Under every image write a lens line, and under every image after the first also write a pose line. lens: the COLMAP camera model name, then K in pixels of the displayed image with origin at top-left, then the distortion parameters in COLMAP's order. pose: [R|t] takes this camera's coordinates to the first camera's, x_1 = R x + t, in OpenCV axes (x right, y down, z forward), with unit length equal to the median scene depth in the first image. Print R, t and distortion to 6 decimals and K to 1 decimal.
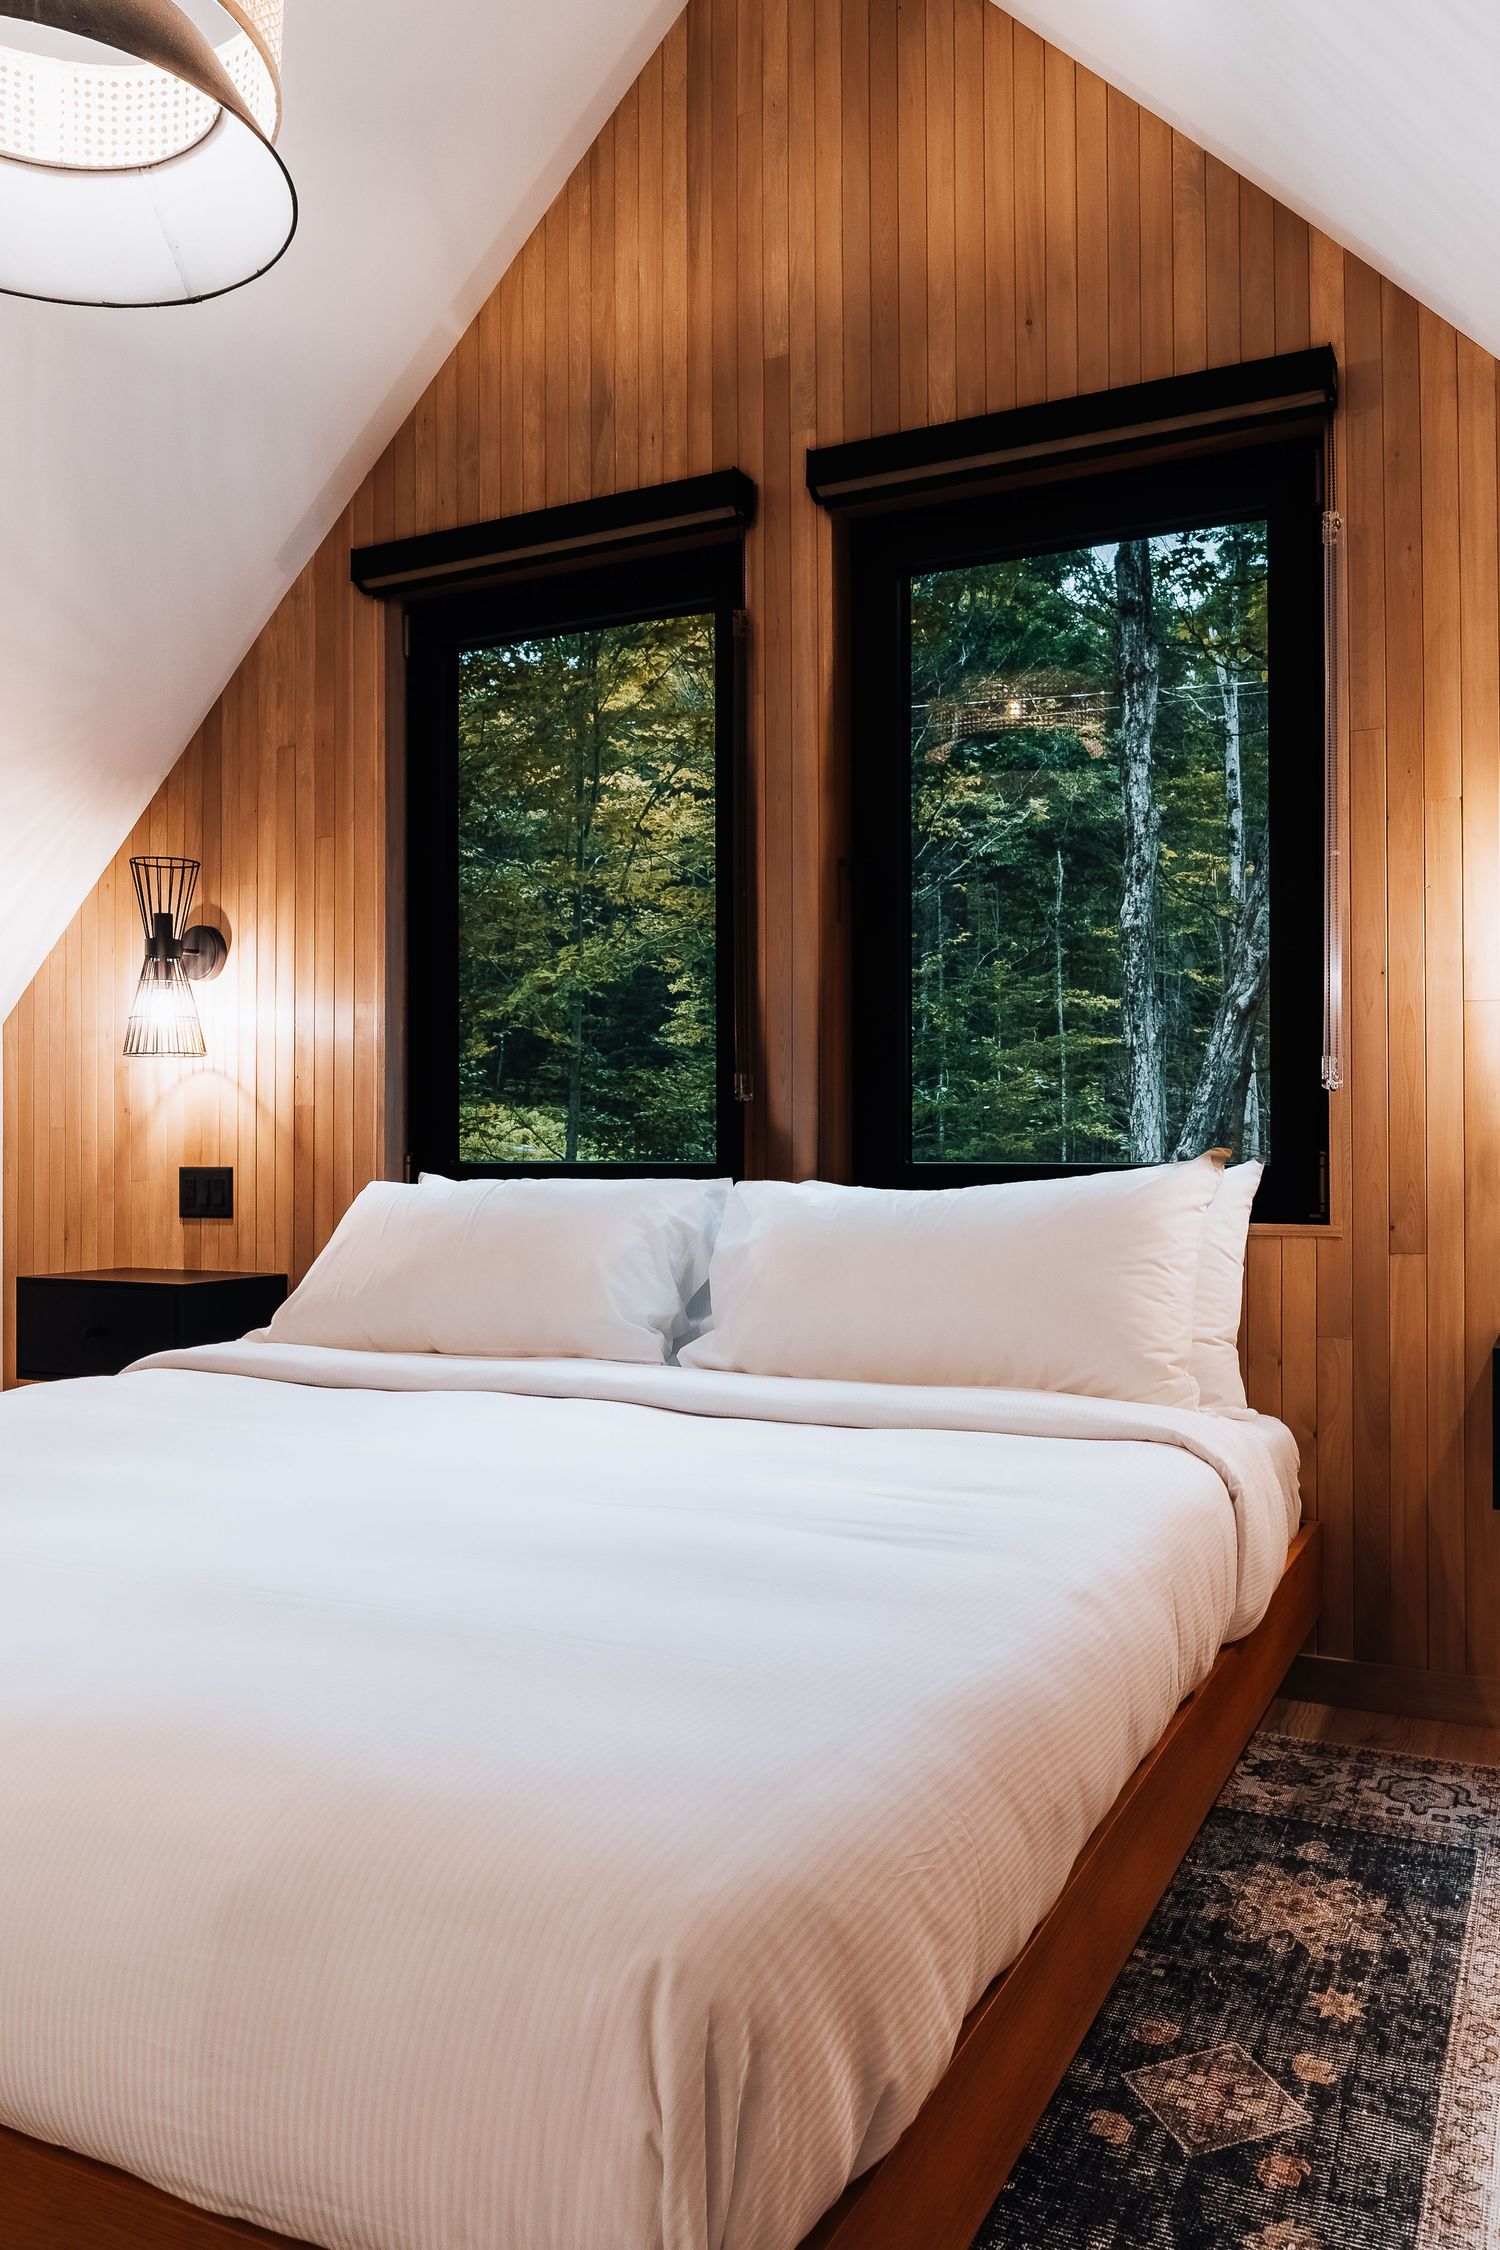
lens RADIAL K [[1646.7, 0, 742.7], [0, 1646.7, 1112.2], [0, 0, 1]] dist [-0.004306, -0.013797]
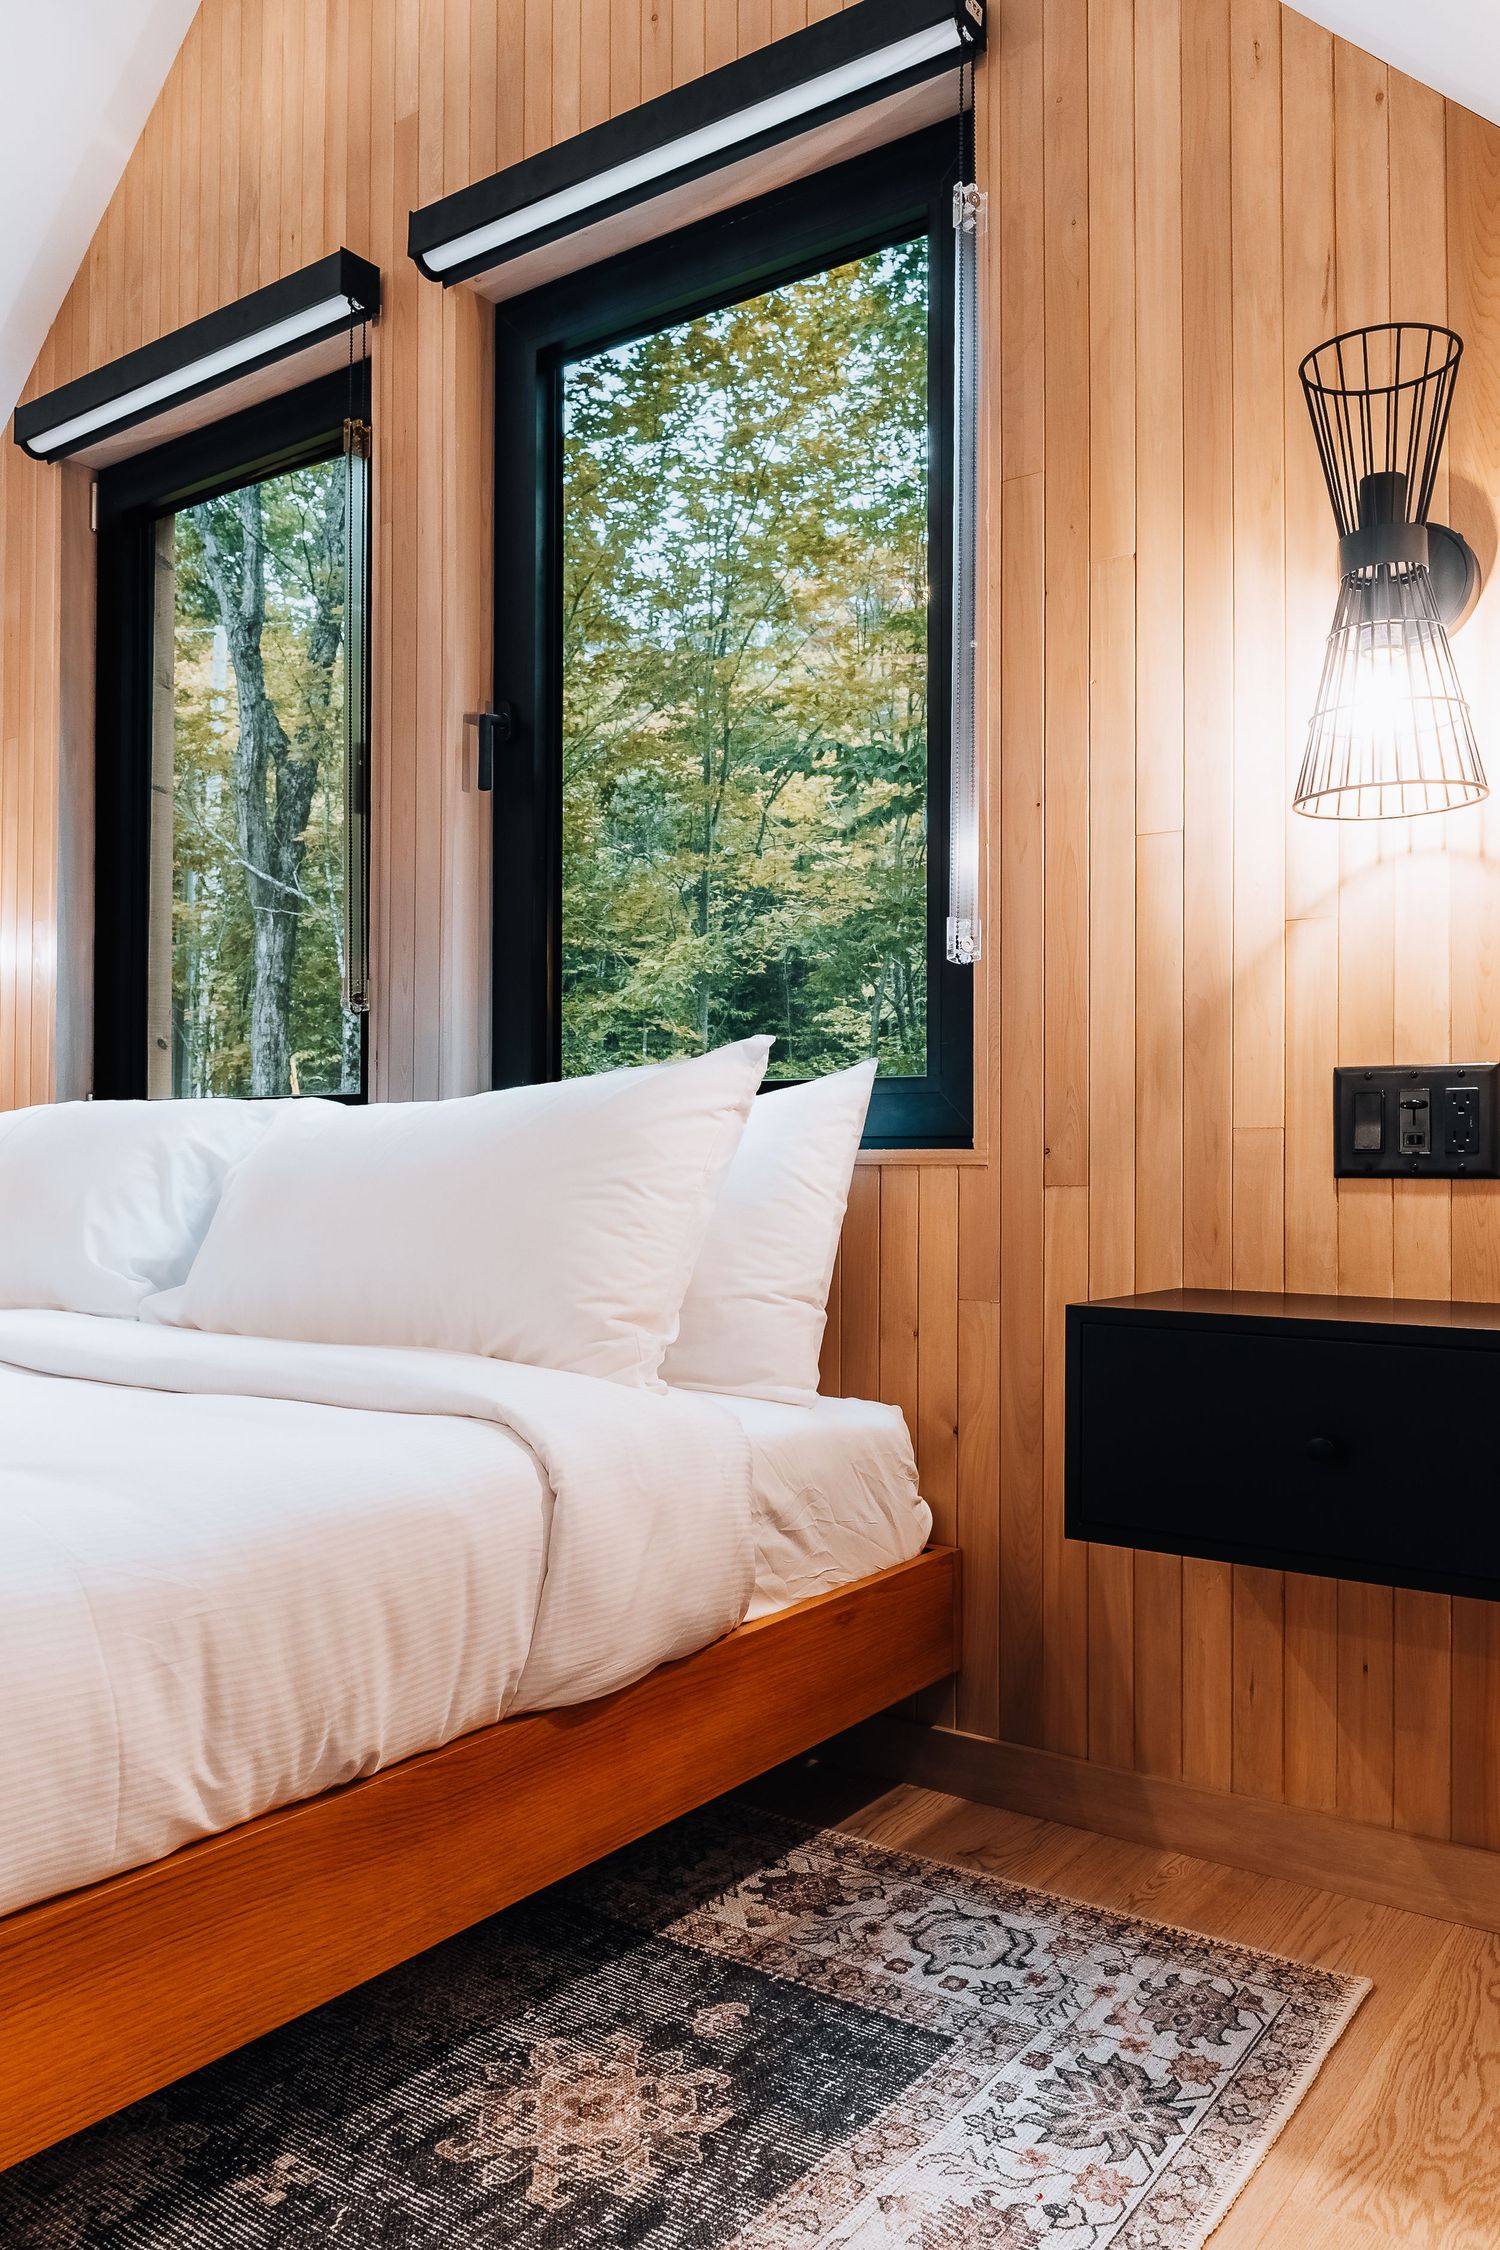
lens RADIAL K [[1625.8, 0, 750.0], [0, 1625.8, 1125.0], [0, 0, 1]] dist [-0.006649, -0.011695]
pose [[0.985146, 0.000134, -0.171719, 0.392936], [-0.000658, 0.999995, -0.002994, 0.061601], [0.171718, 0.003062, 0.985141, 0.268816]]
